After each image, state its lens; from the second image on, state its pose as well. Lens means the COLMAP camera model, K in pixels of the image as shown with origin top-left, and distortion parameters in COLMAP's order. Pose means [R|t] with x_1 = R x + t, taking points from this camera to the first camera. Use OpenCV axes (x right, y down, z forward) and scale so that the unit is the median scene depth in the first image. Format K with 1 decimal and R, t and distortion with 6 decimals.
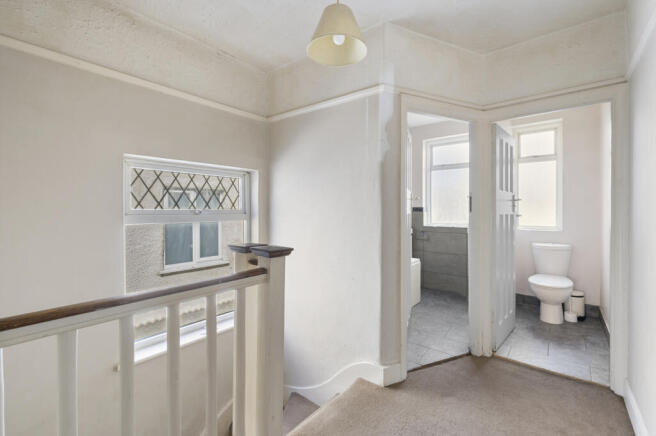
lens RADIAL K [[289.4, 0, 329.8], [0, 289.4, 213.7], [0, 0, 1]] dist [-0.000492, -0.000010]
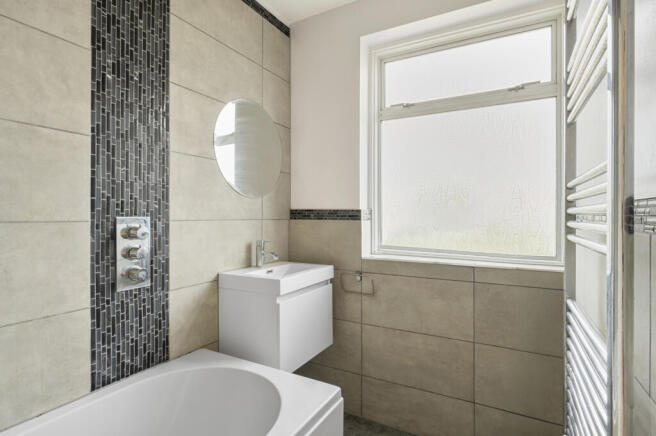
lens RADIAL K [[337.3, 0, 326.7], [0, 337.3, 217.5], [0, 0, 1]] dist [0.000376, 0.000021]
pose [[0.982959, 0.004236, 0.183776, 0.195095], [-0.003526, 0.999985, -0.004192, -0.009356], [-0.183791, 0.003472, 0.982959, 0.566712]]
